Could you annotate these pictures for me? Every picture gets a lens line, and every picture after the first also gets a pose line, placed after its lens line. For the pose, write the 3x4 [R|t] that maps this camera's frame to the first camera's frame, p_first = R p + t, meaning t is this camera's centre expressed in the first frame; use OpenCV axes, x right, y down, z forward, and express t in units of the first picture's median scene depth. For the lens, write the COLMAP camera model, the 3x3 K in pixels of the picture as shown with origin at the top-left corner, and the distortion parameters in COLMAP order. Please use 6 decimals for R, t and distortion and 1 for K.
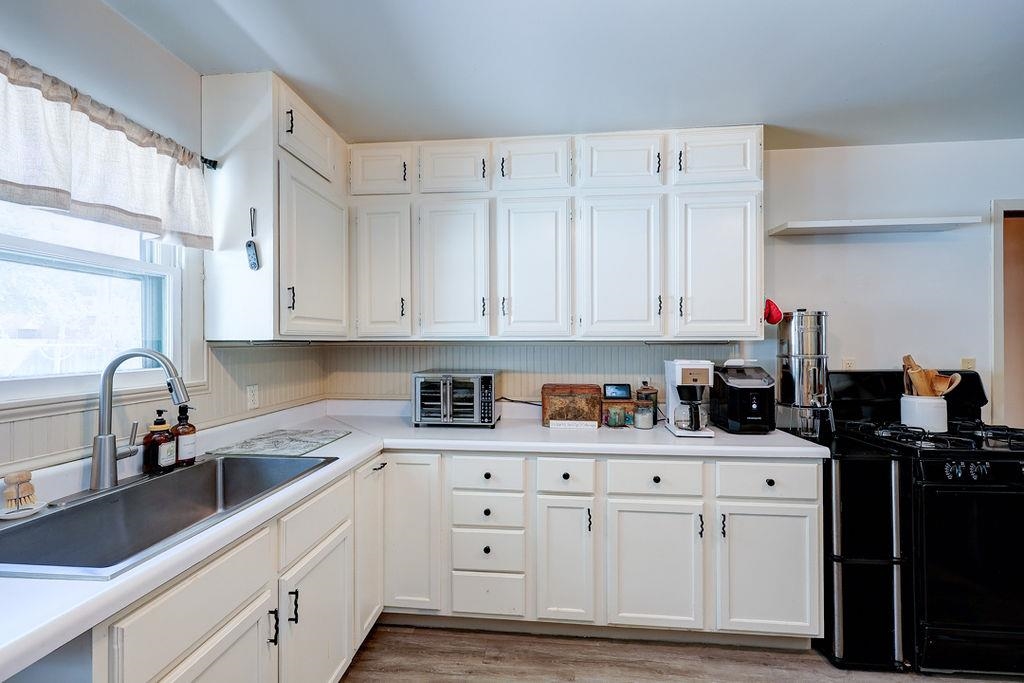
lens RADIAL K [[410.8, 0, 515.4], [0, 410.8, 340.1], [0, 0, 1]] dist [0.000098, -0.000399]
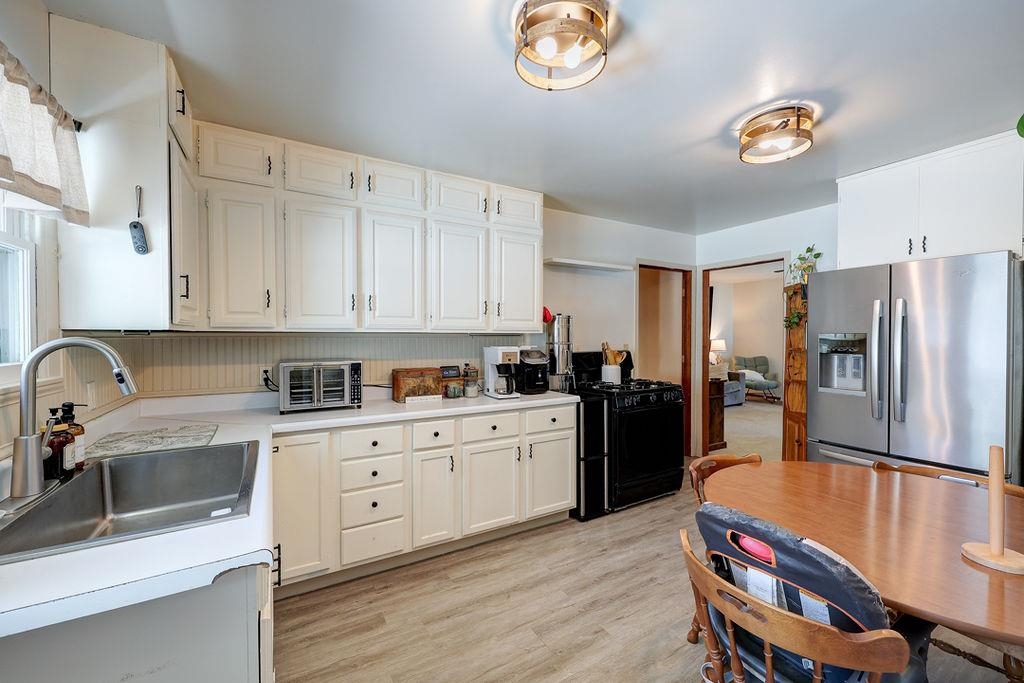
lens RADIAL K [[410.8, 0, 509.1], [0, 410.8, 341.0], [0, 0, 1]] dist [0.000098, -0.000399]
pose [[0.814658, -0.005649, 0.579914, -0.416758], [-0.004600, 0.999858, 0.016202, 0.005846], [-0.579923, -0.015867, 0.814517, -0.198130]]
